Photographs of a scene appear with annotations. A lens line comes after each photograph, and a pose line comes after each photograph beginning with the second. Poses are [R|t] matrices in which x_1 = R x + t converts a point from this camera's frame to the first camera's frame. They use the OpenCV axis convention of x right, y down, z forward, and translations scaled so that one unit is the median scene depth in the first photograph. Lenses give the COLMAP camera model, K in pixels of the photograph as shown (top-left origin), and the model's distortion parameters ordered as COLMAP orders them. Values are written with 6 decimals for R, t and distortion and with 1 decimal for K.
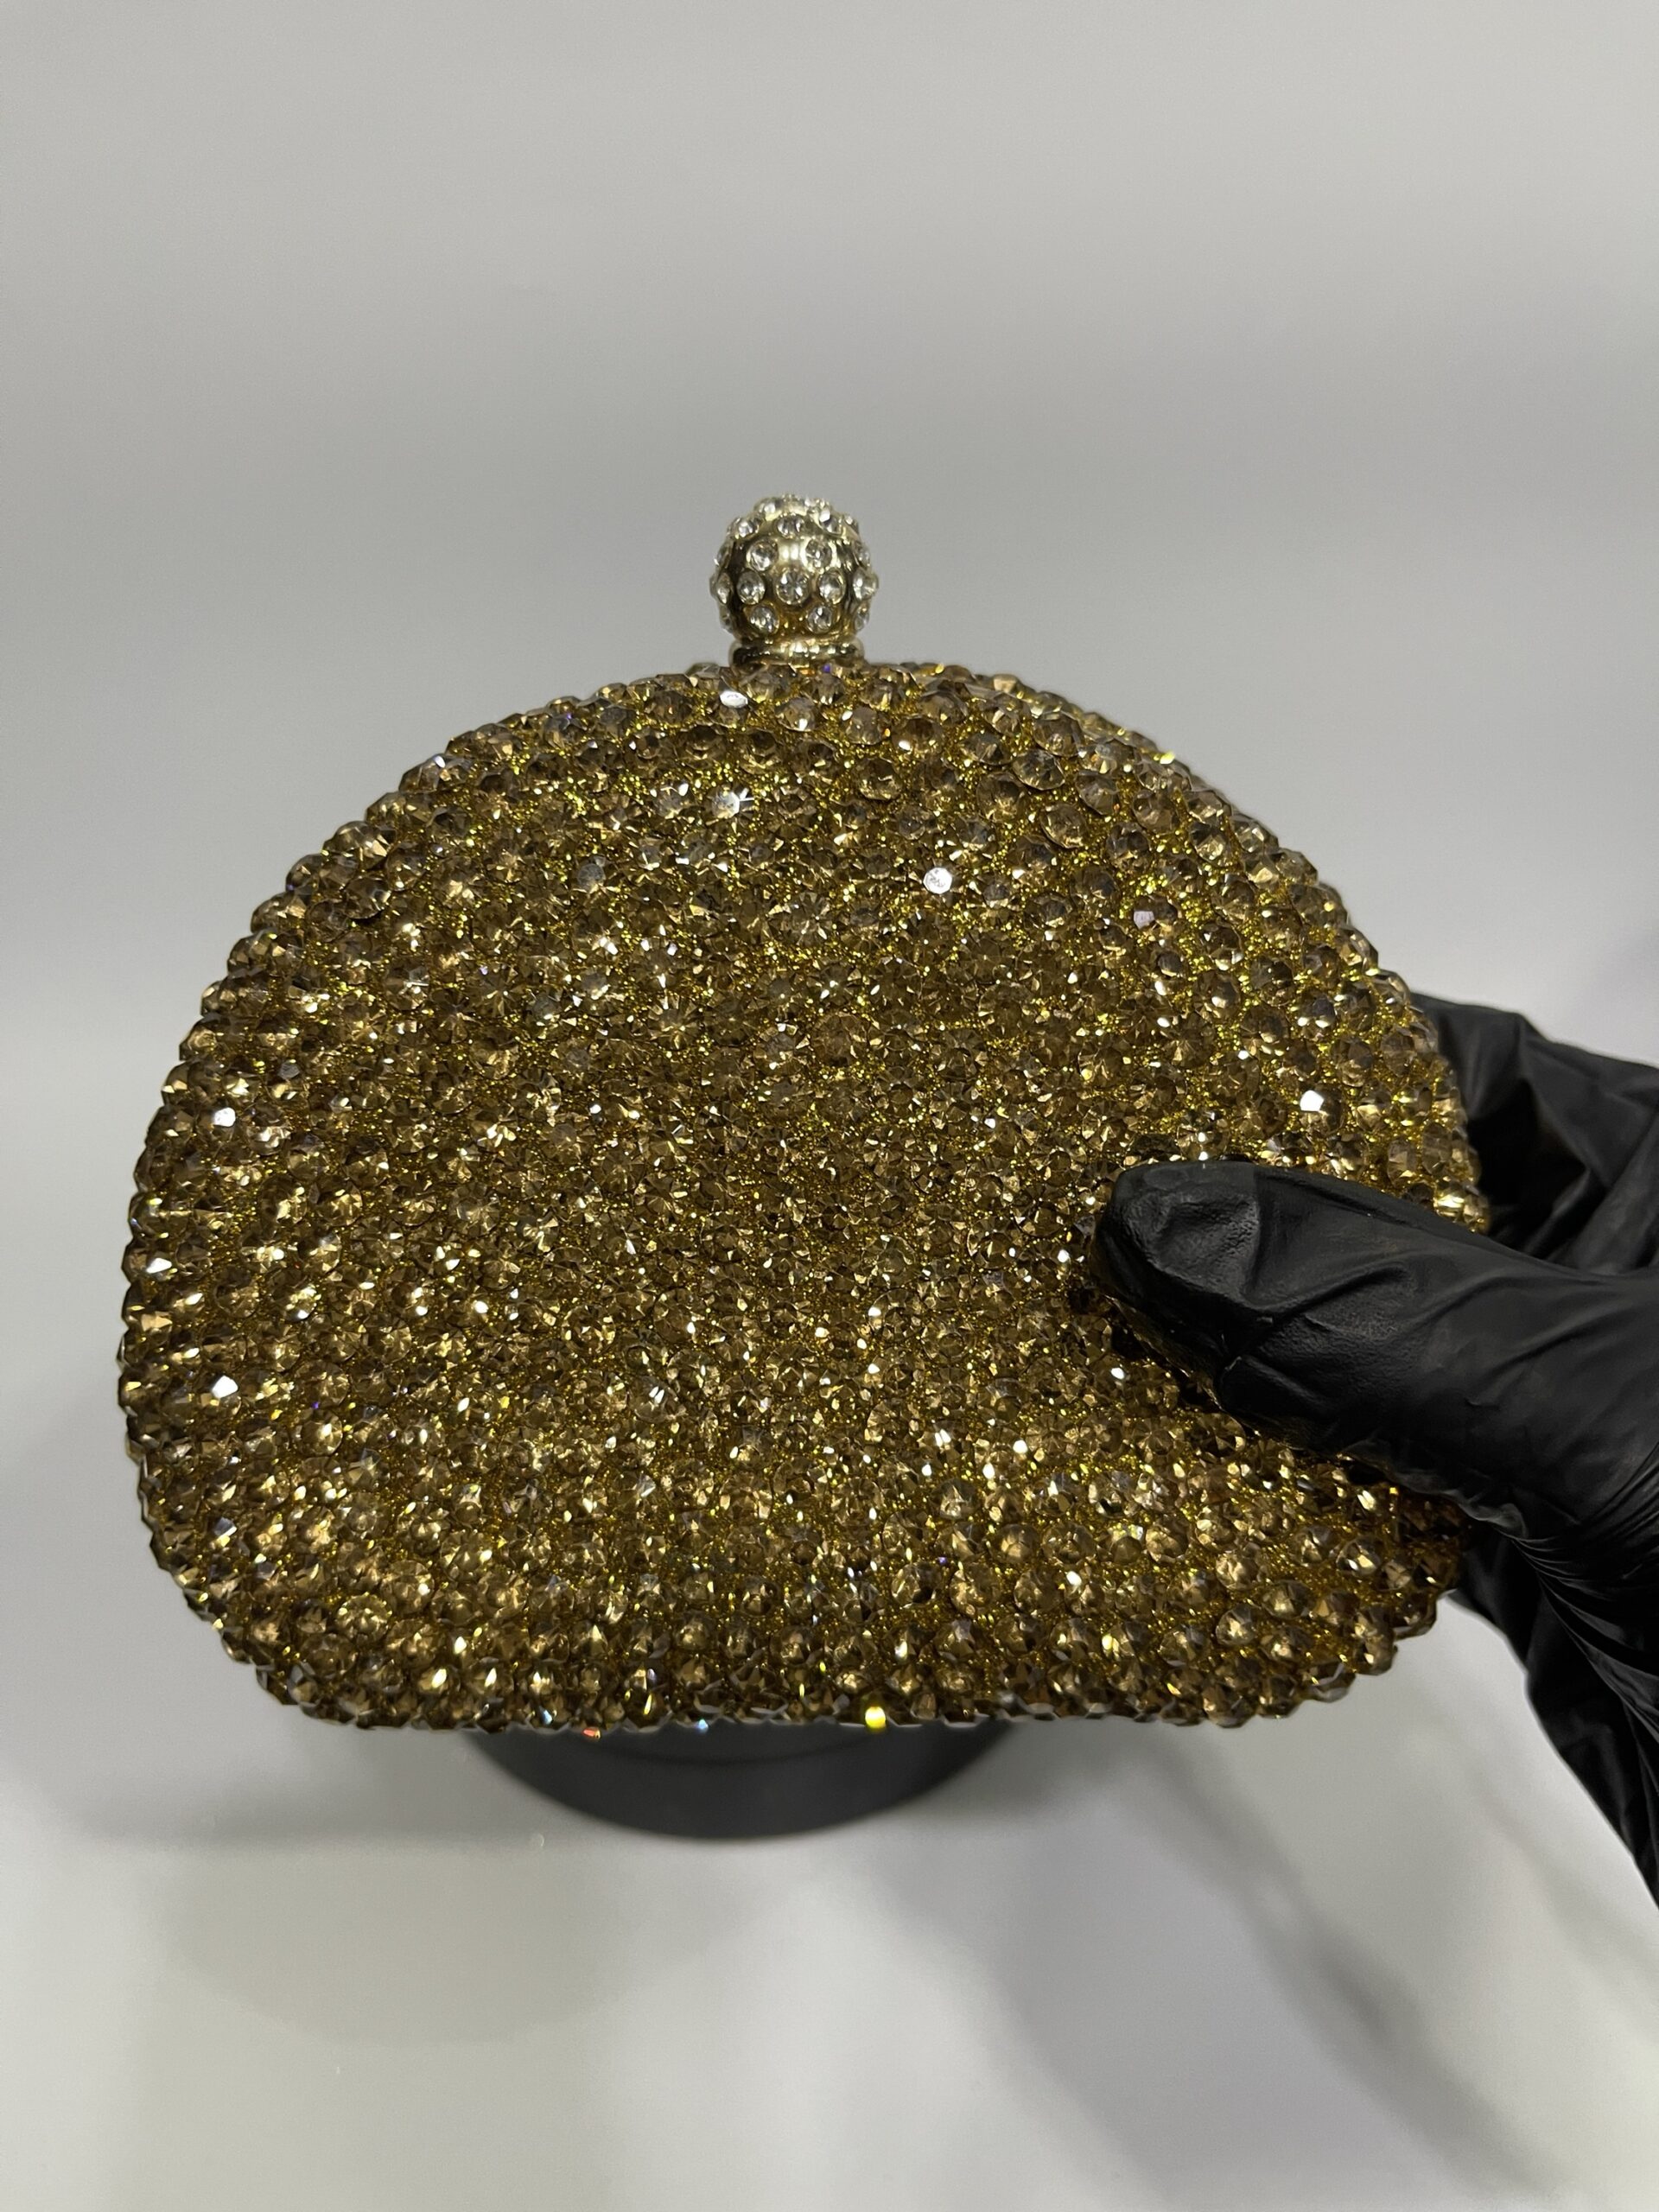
lens RADIAL K [[1880.2, 0, 829.5], [0, 1880.2, 1106.0], [0, 0, 1]] dist [0.050193, -0.451736]
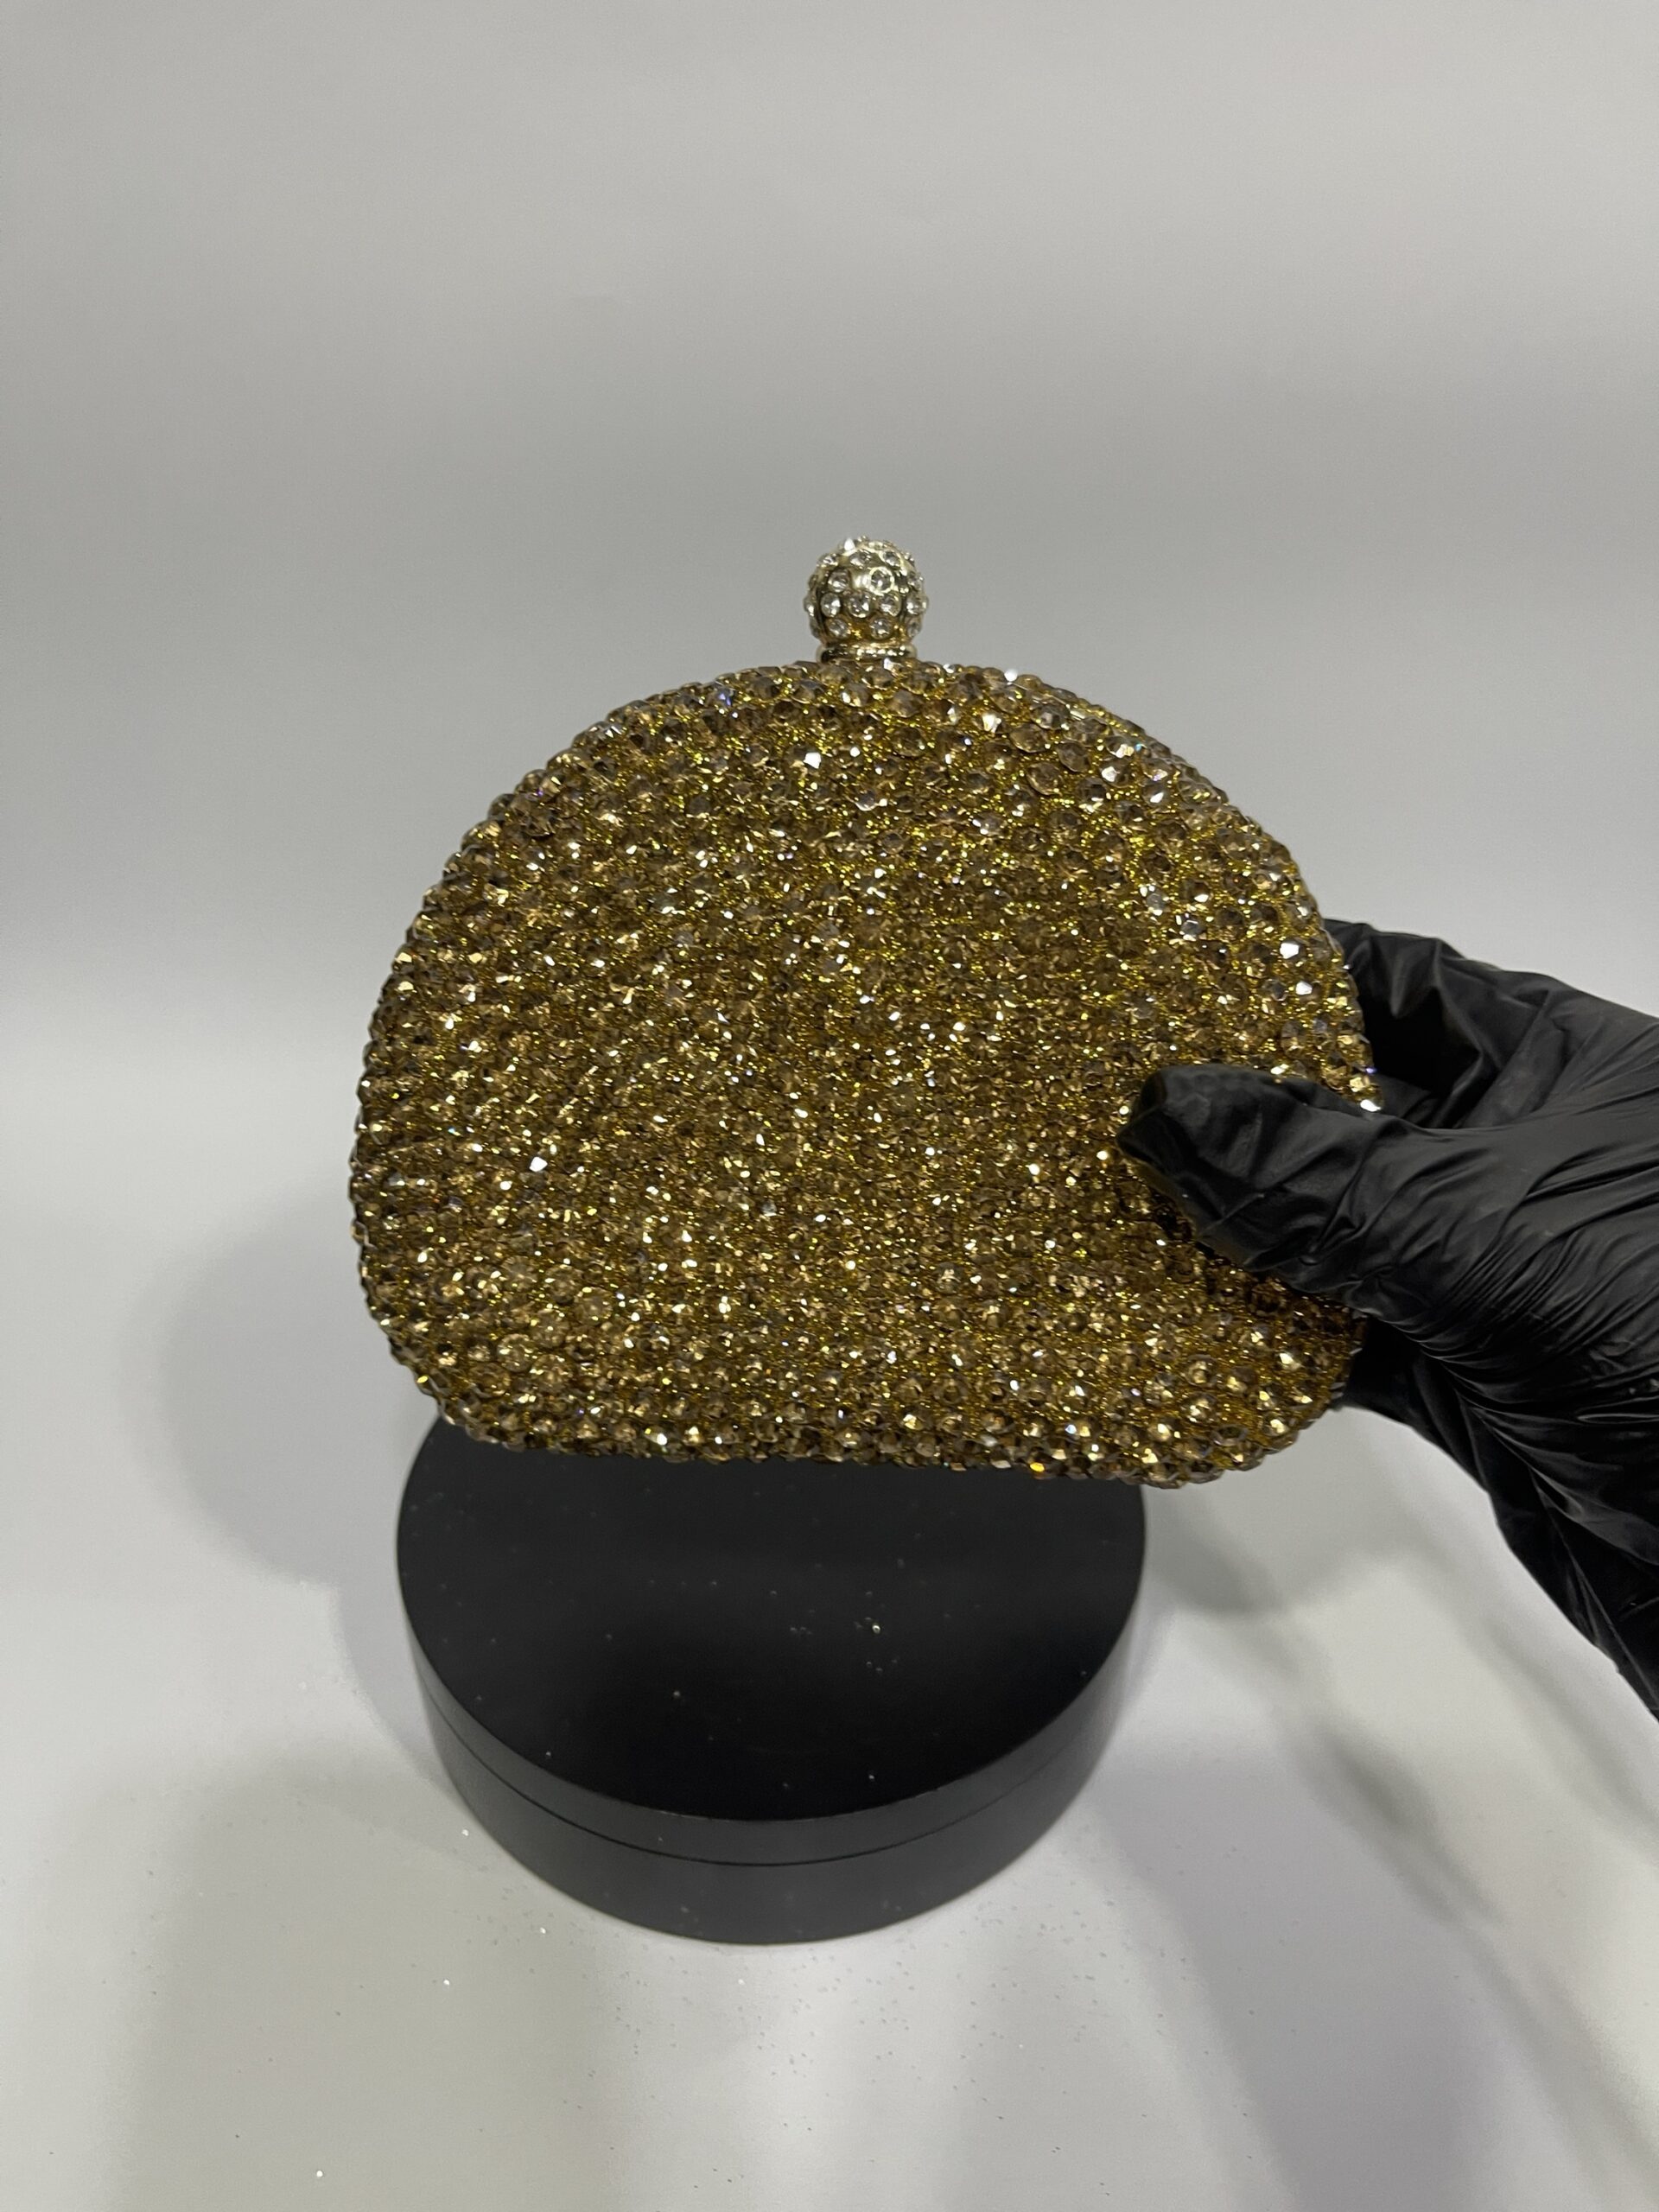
lens RADIAL K [[1880.2, 0, 829.5], [0, 1880.2, 1106.0], [0, 0, 1]] dist [0.050193, -0.451736]
pose [[0.992880, 0.040542, -0.112005, 0.128078], [-0.043748, 0.998696, -0.026320, 0.126012], [0.110792, 0.031032, 0.993359, -0.352058]]
